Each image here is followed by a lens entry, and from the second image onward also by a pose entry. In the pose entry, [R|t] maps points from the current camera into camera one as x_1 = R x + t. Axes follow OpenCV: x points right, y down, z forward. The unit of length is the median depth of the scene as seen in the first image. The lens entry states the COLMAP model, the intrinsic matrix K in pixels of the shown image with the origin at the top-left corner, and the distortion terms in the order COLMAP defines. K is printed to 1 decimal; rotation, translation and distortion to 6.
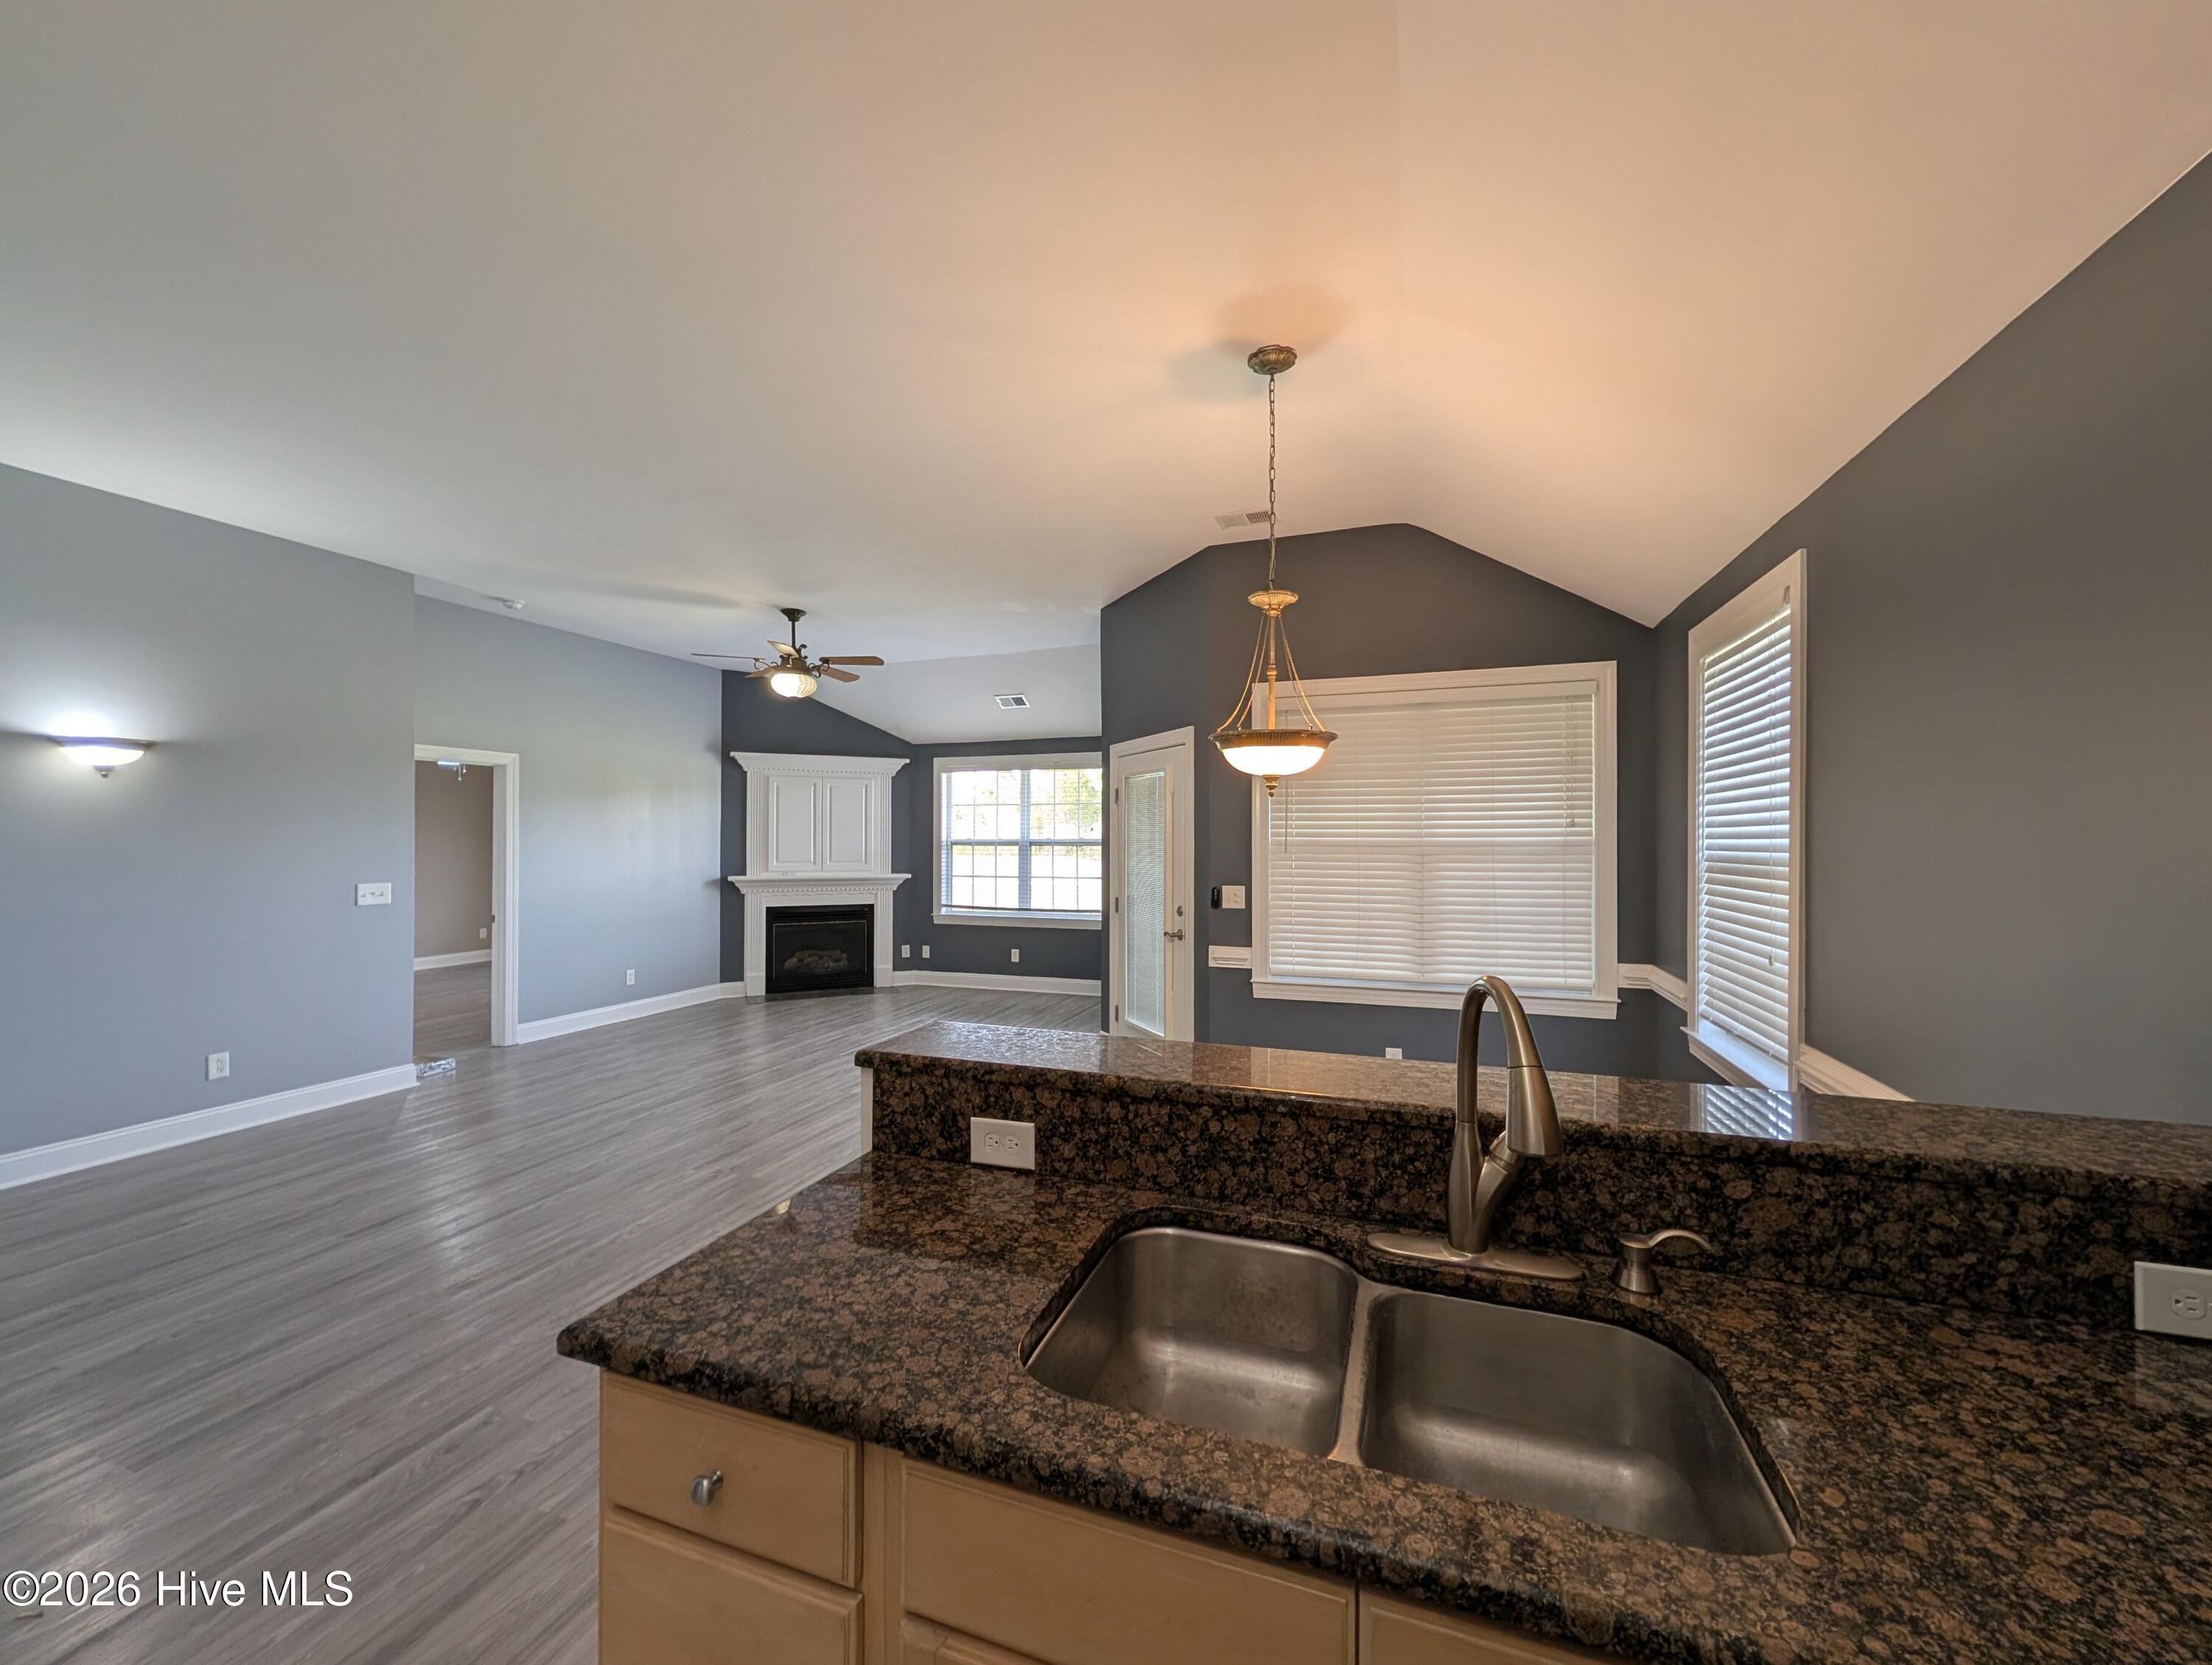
lens RADIAL K [[849.2, 0, 1106.0], [0, 849.2, 832.5], [0, 0, 1]] dist [-0.001038, 0.000198]
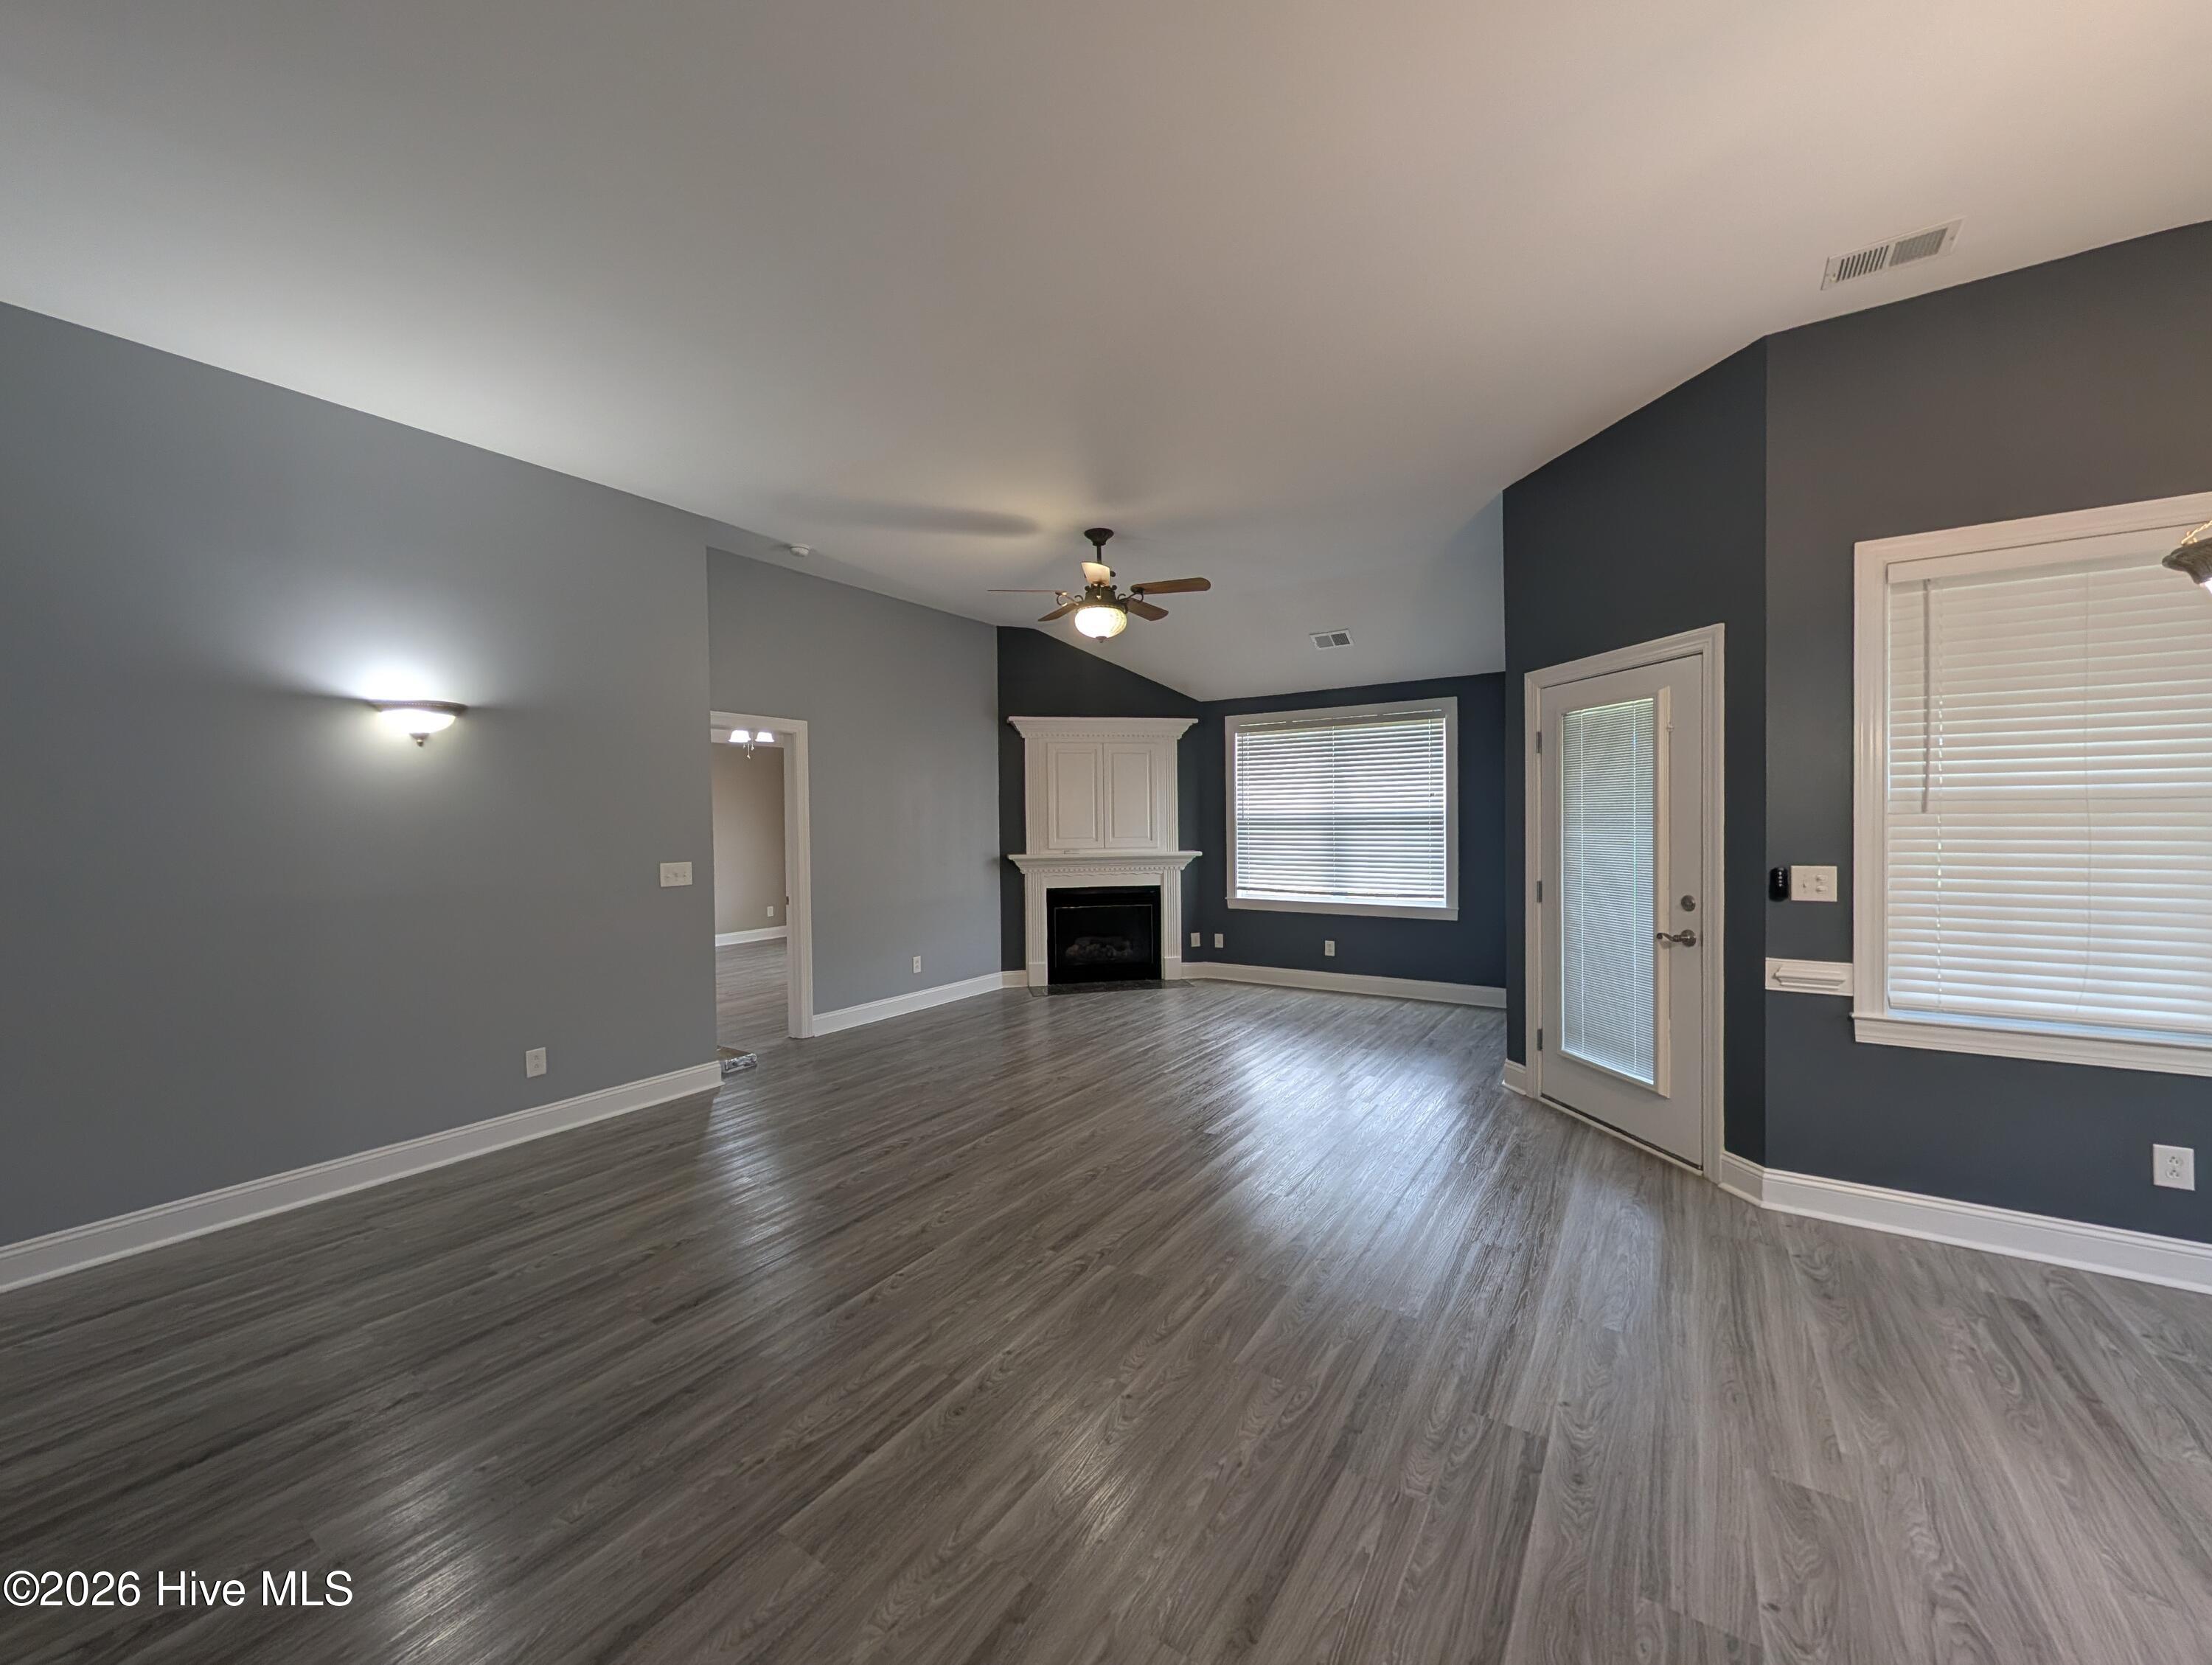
lens RADIAL K [[849.2, 0, 1106.0], [0, 849.2, 832.5], [0, 0, 1]] dist [-0.001038, 0.000198]
pose [[0.970016, -0.008590, -0.242888, -0.163983], [0.014670, 0.999622, 0.023232, 0.011601], [0.242597, -0.026098, 0.969776, 0.194309]]
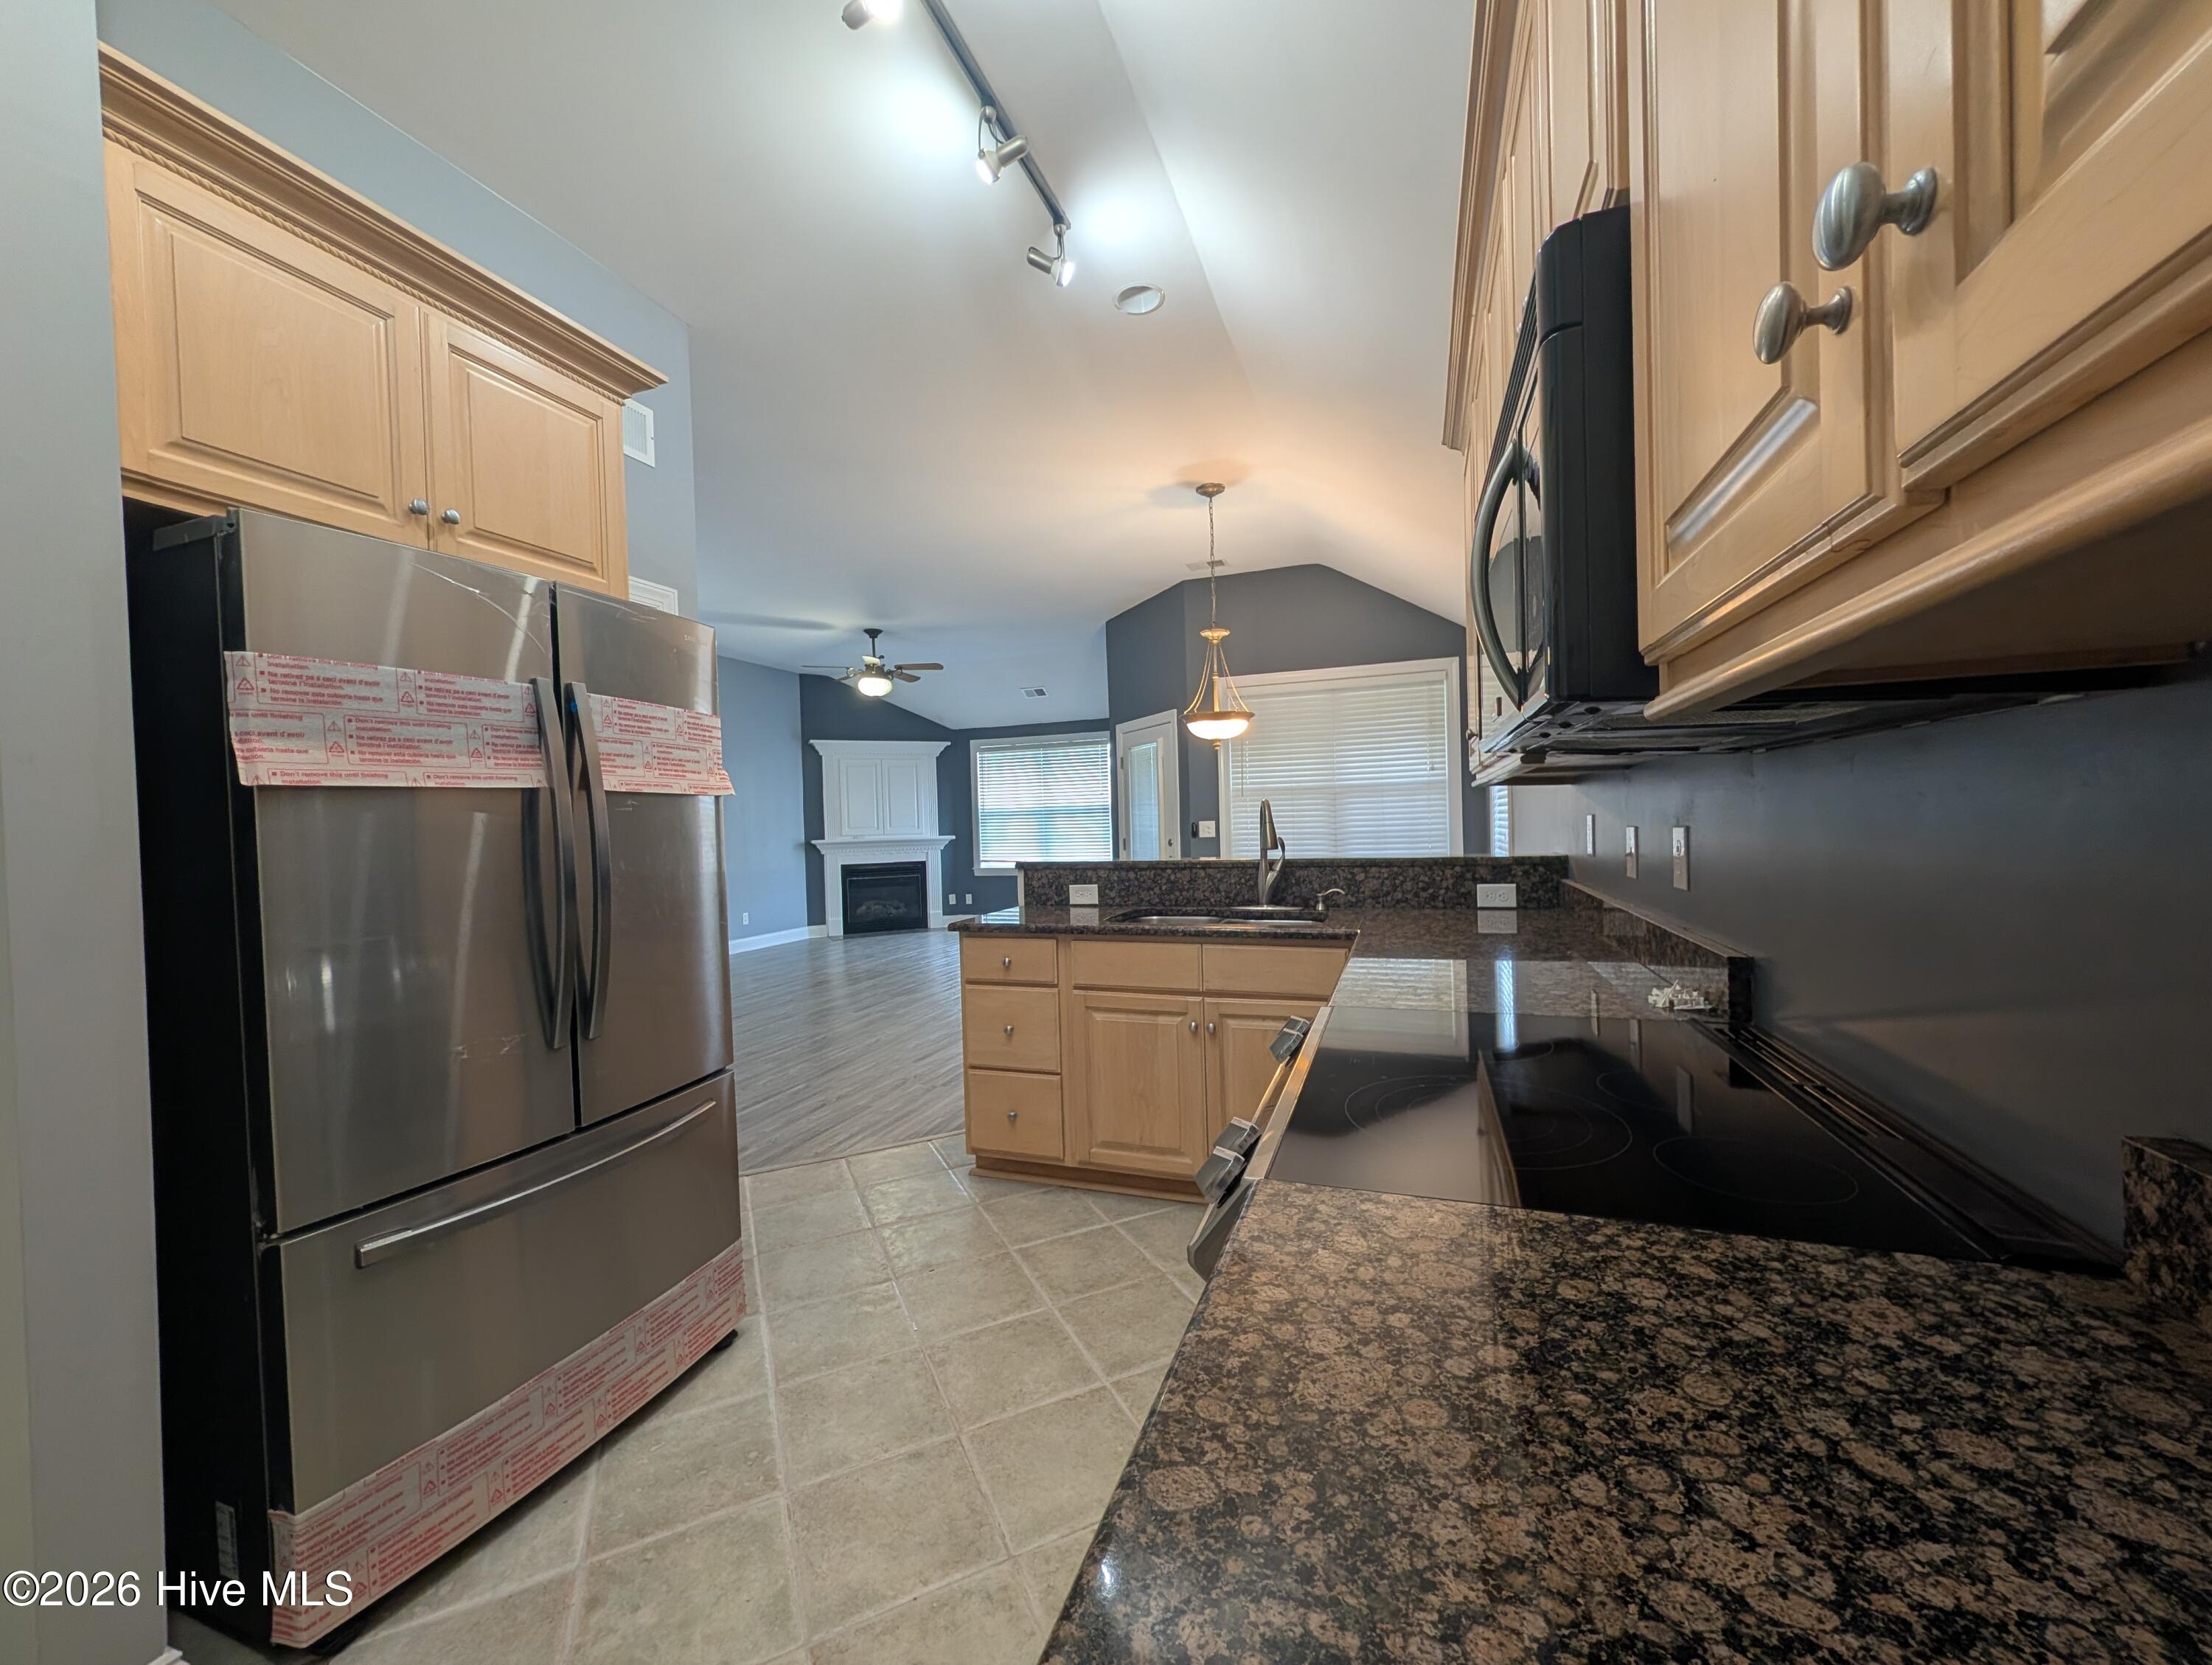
lens RADIAL K [[849.2, 0, 1106.0], [0, 849.2, 832.5], [0, 0, 1]] dist [-0.001038, 0.000198]
pose [[0.999560, -0.029568, -0.002477, -0.012333], [0.029612, 0.999353, 0.020415, 0.036866], [0.001872, -0.020479, 0.999789, -0.325939]]
